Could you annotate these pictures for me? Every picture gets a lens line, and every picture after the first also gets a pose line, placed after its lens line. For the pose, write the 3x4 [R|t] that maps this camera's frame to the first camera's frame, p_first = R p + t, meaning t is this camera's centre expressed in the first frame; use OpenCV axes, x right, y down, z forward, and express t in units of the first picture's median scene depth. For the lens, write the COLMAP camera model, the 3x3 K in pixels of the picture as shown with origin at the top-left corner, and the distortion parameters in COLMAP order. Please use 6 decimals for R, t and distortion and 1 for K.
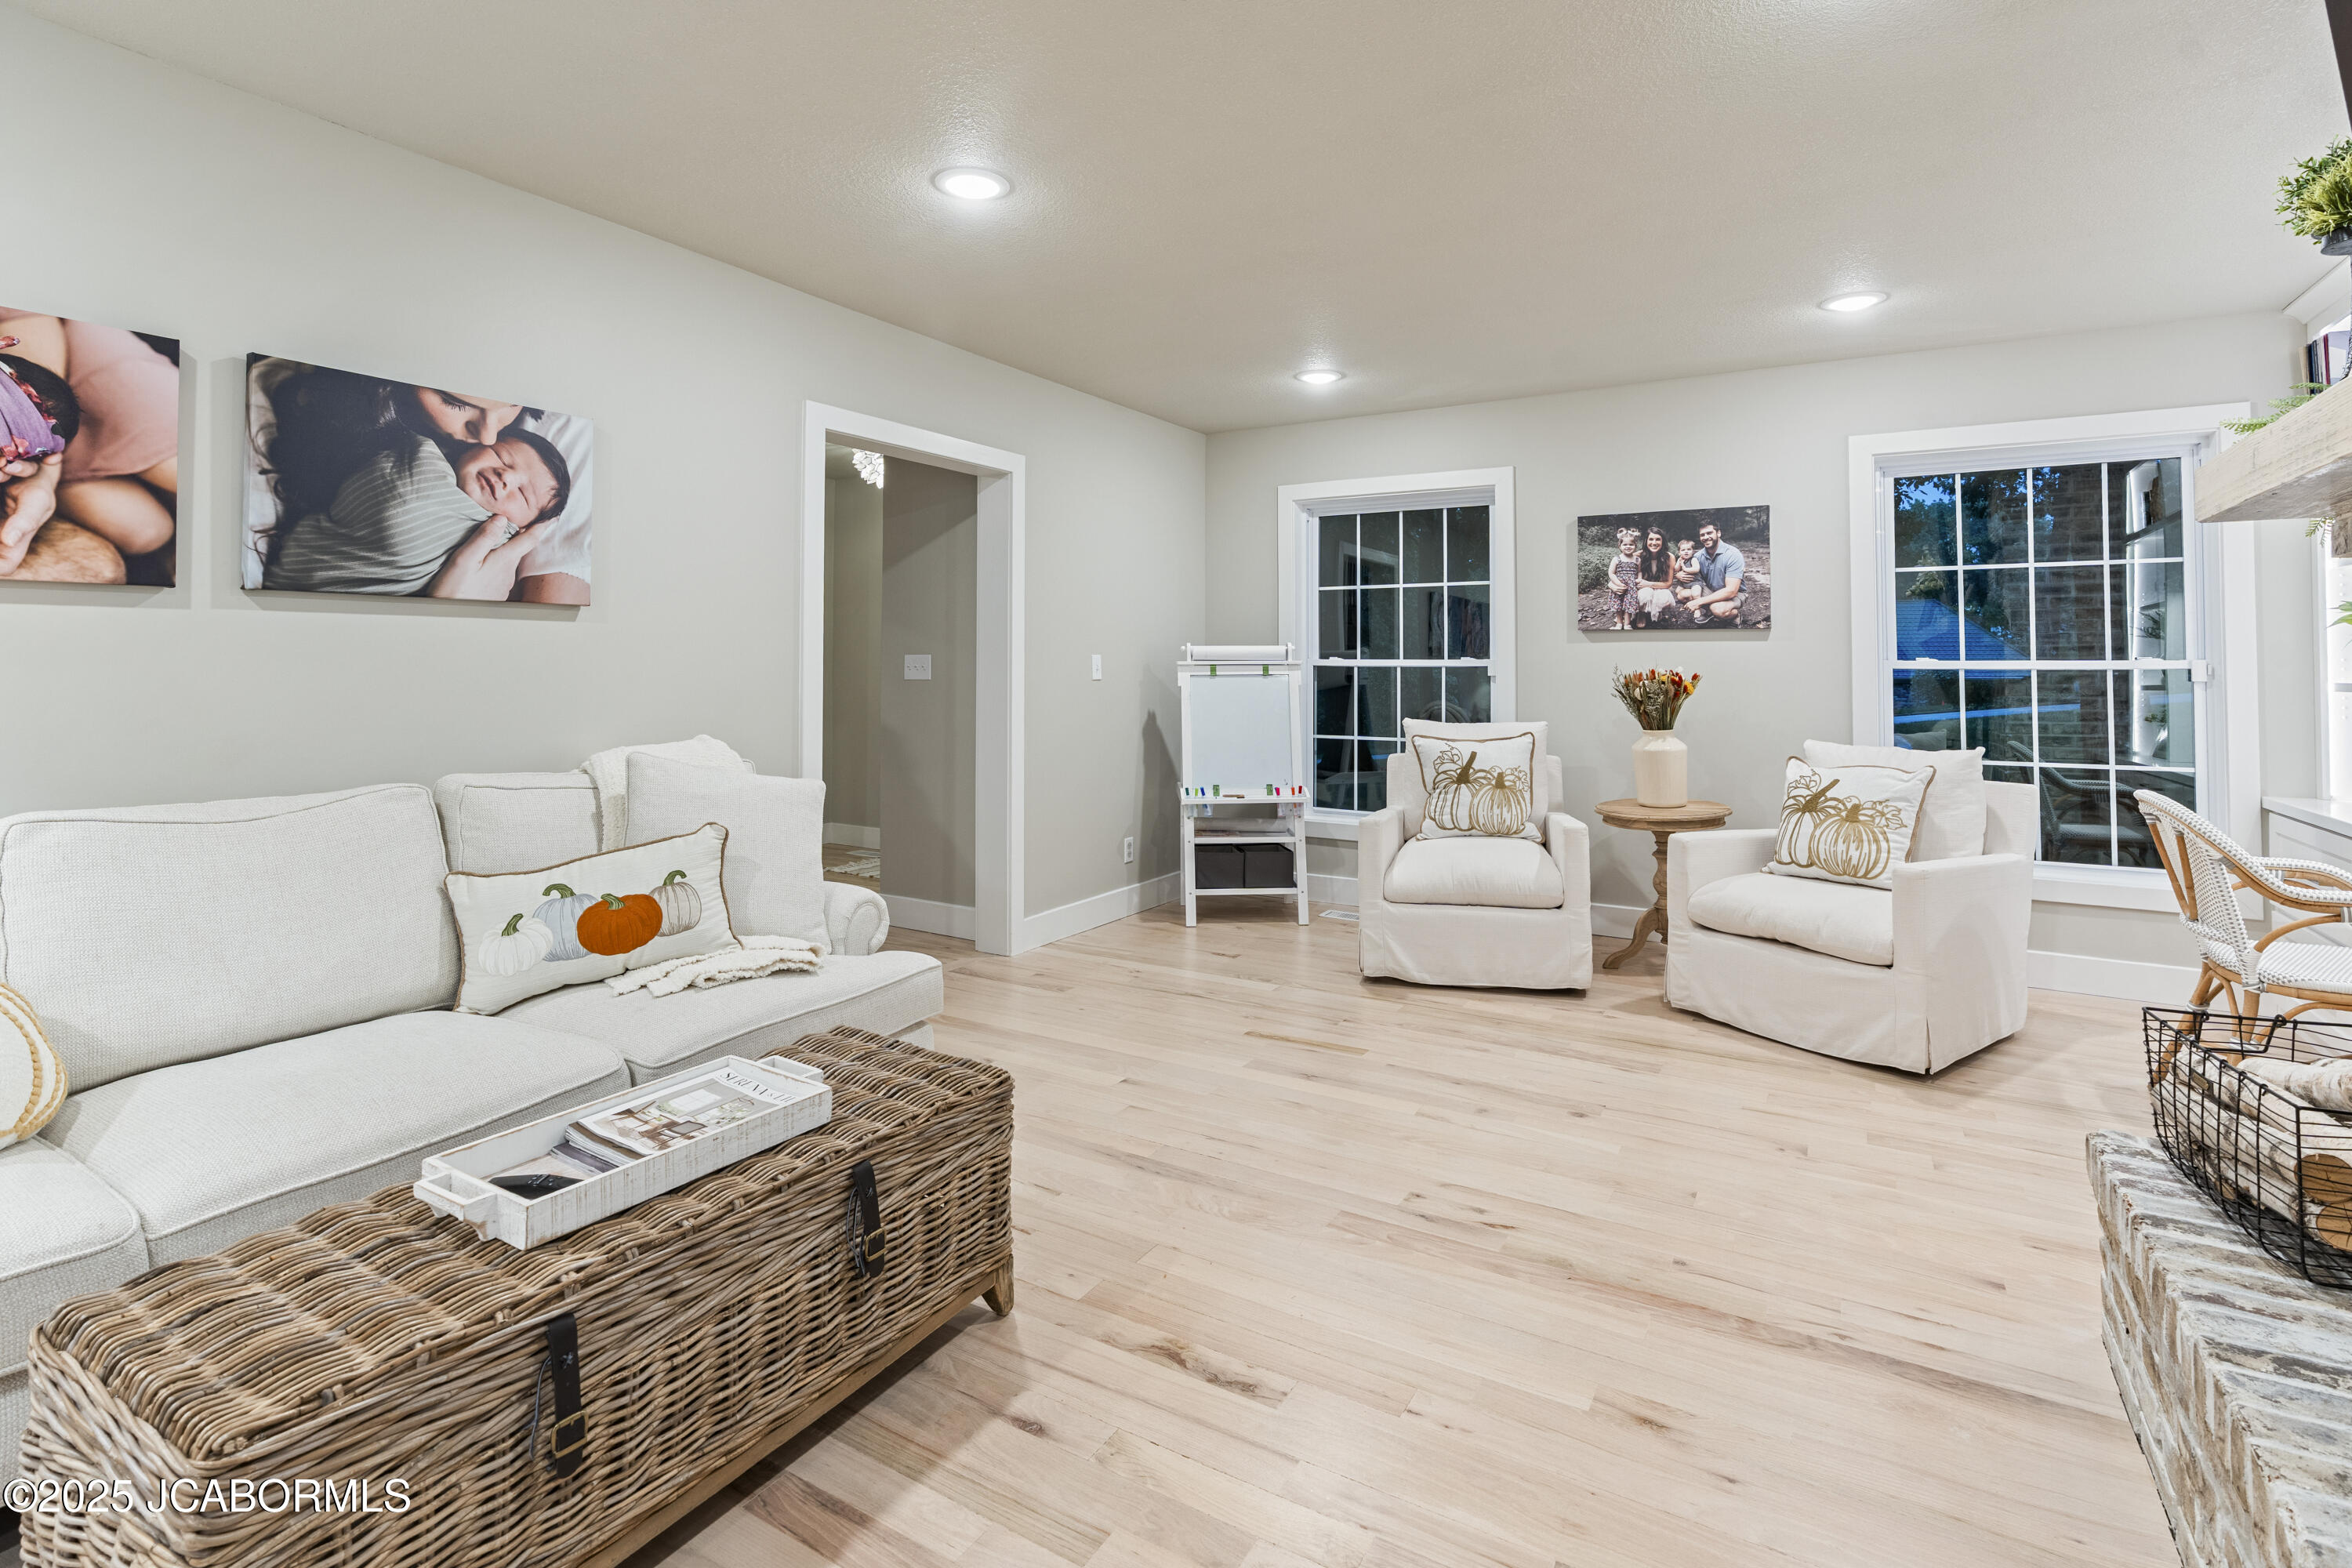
lens RADIAL K [[1081.0, 0, 1107.5], [0, 1081.0, 646.6], [0, 0, 1]] dist [-0.013514, 0.000451]
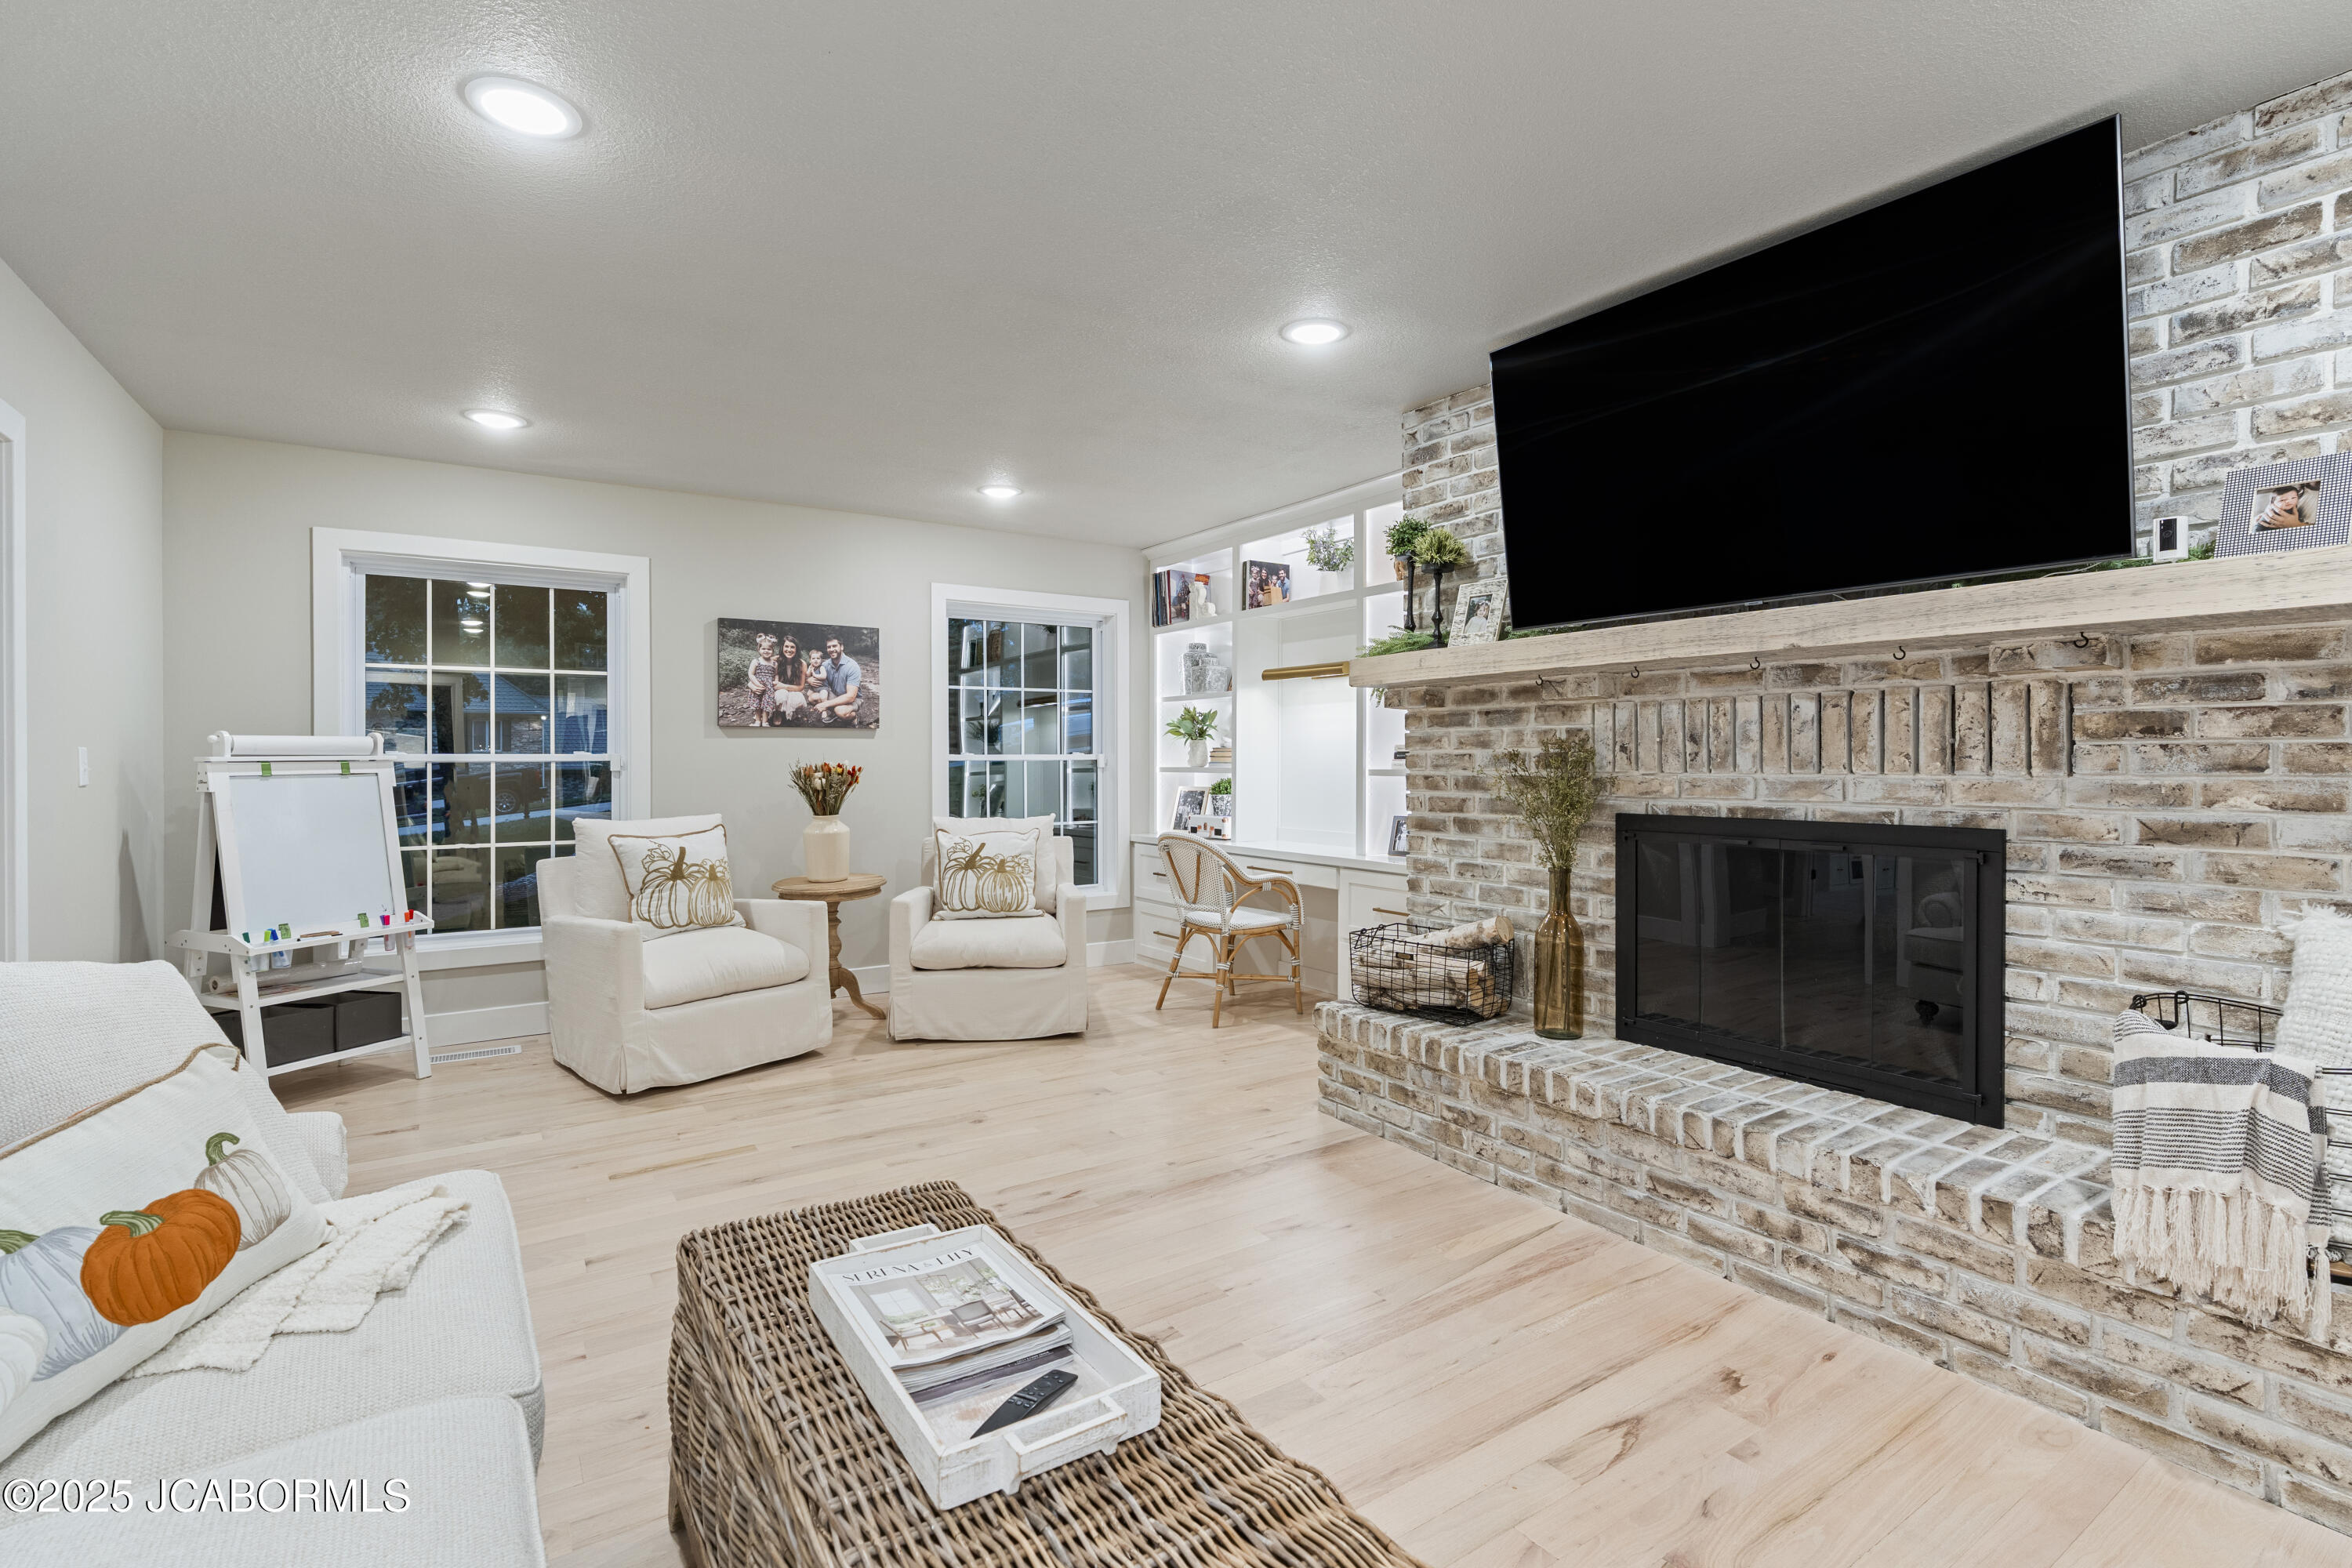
lens RADIAL K [[1081.0, 0, 1171.8], [0, 1081.0, 767.2], [0, 0, 1]] dist [-0.013514, 0.000451]
pose [[0.424351, -0.010905, 0.905432, -0.347786], [-0.011035, 0.999791, 0.017213, 0.002072], [-0.905431, -0.017296, 0.424142, 0.164110]]
